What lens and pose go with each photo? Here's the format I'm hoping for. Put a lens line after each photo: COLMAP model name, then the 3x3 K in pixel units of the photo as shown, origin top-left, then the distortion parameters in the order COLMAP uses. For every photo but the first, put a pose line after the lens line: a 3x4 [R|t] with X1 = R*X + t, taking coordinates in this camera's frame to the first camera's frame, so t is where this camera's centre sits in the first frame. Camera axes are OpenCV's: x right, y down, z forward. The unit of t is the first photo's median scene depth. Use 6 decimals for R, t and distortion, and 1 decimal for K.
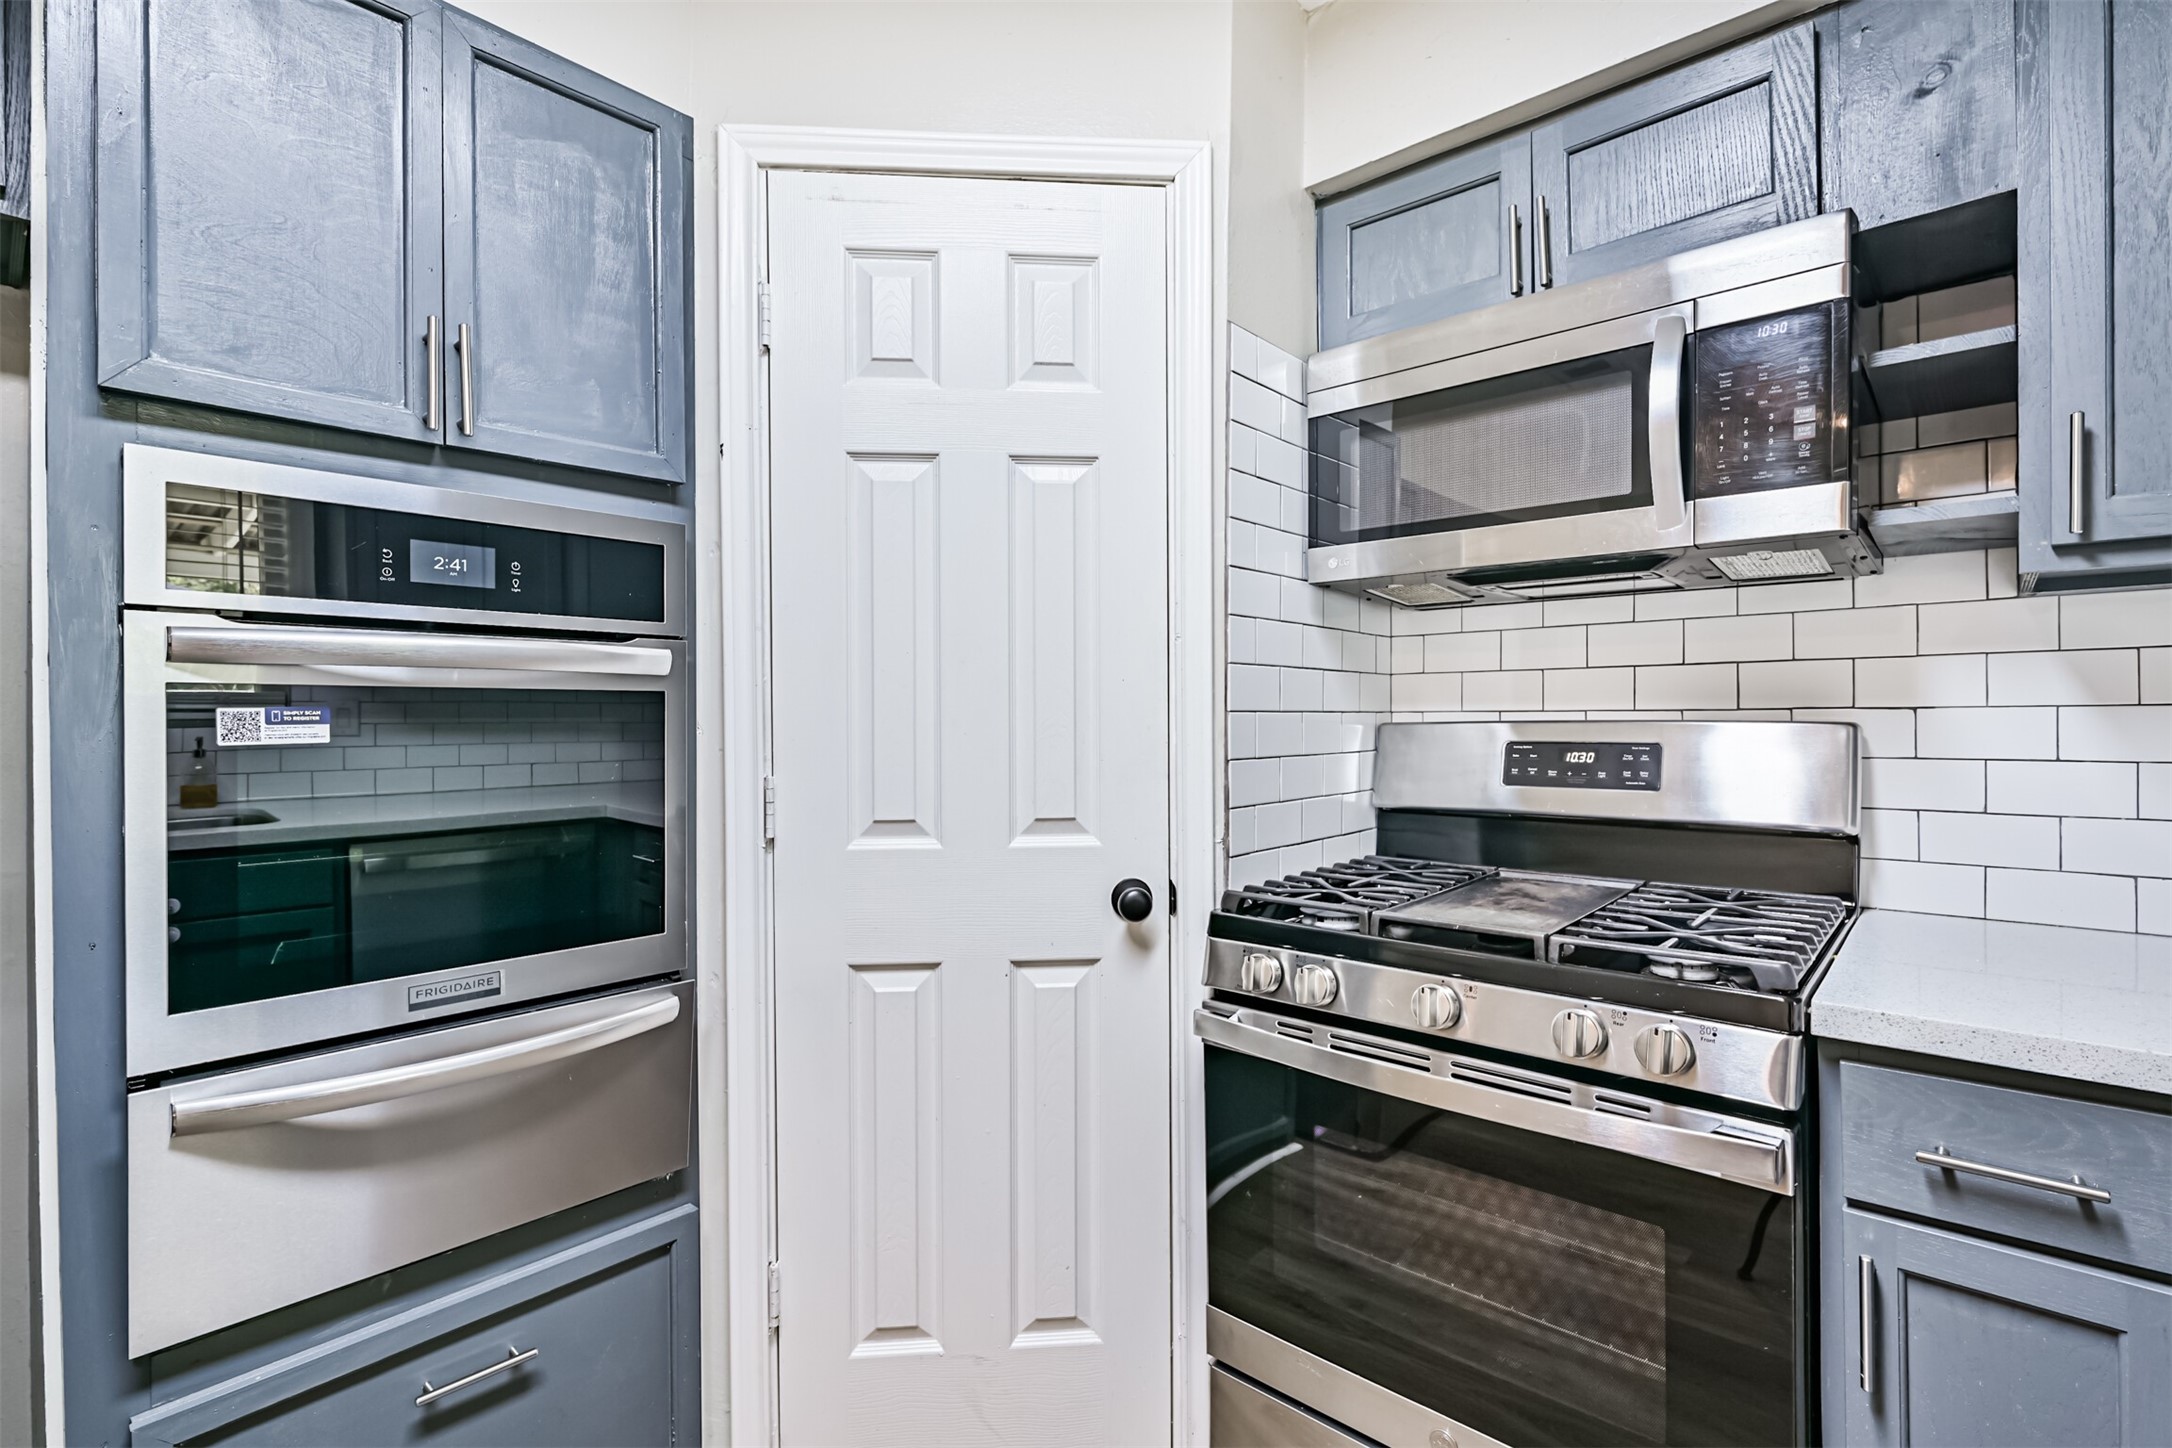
lens RADIAL K [[1000.2, 0, 1086.3], [0, 1000.2, 721.6], [0, 0, 1]] dist [-0.012033, 0.001852]
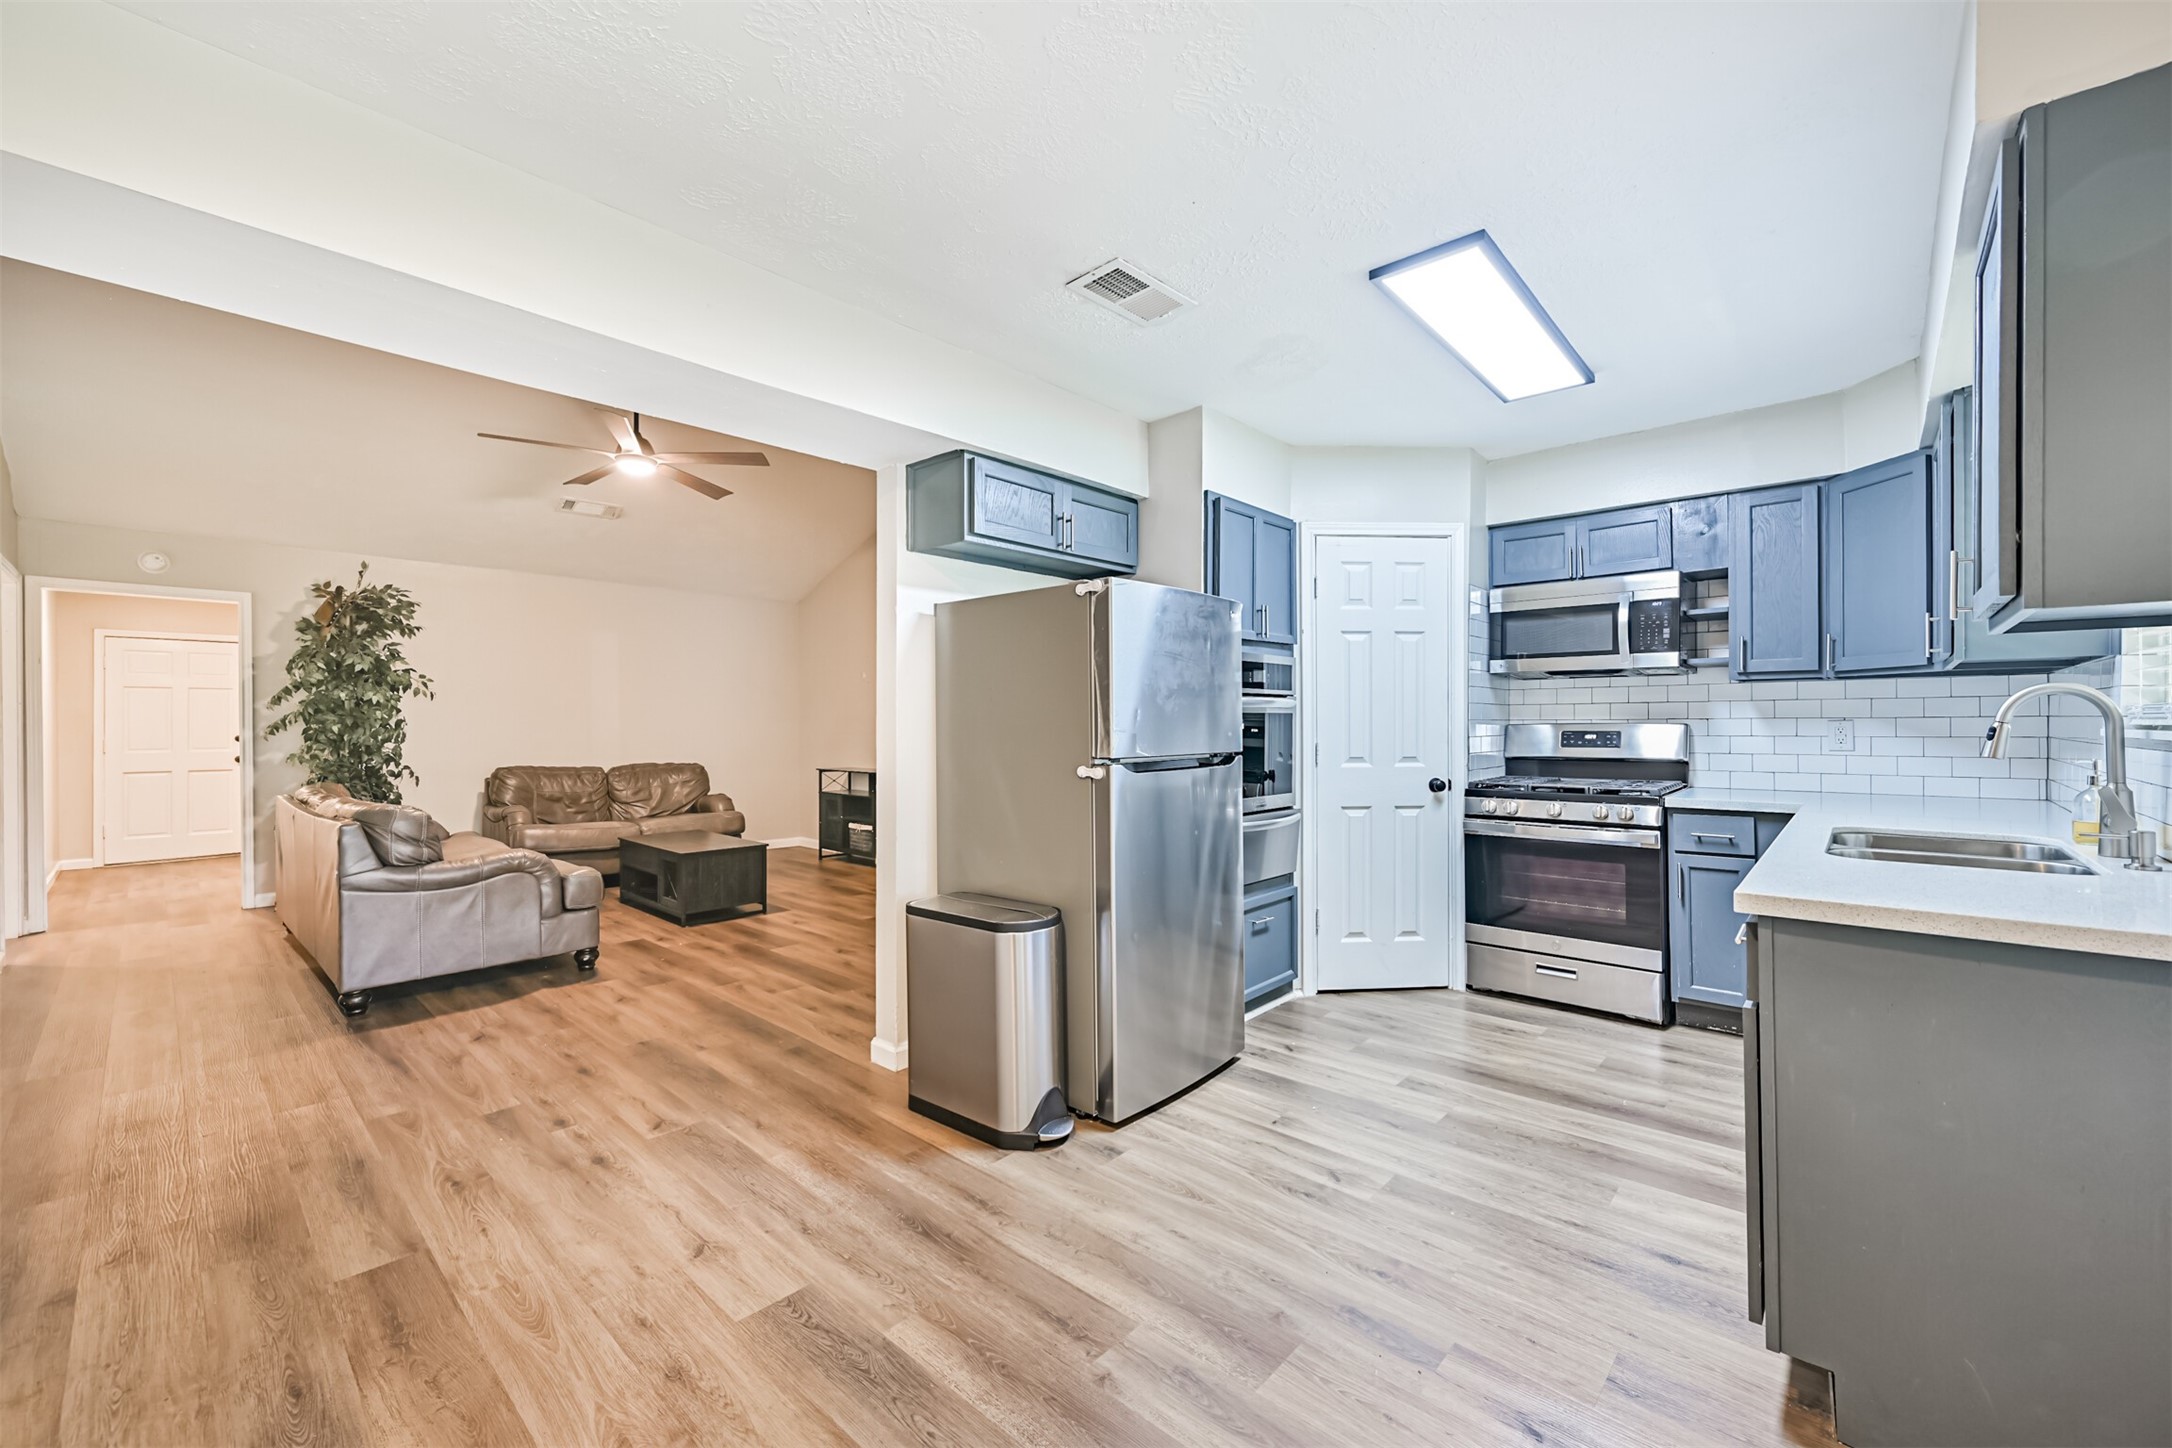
lens RADIAL K [[870.3, 0, 1083.3], [0, 870.3, 725.7], [0, 0, 1]] dist [0.001301, -0.000121]
pose [[0.999947, -0.000212, -0.010263, -1.020594], [0.000214, 1.000000, 0.000241, 0.006187], [0.010263, -0.000243, 0.999947, -1.645899]]
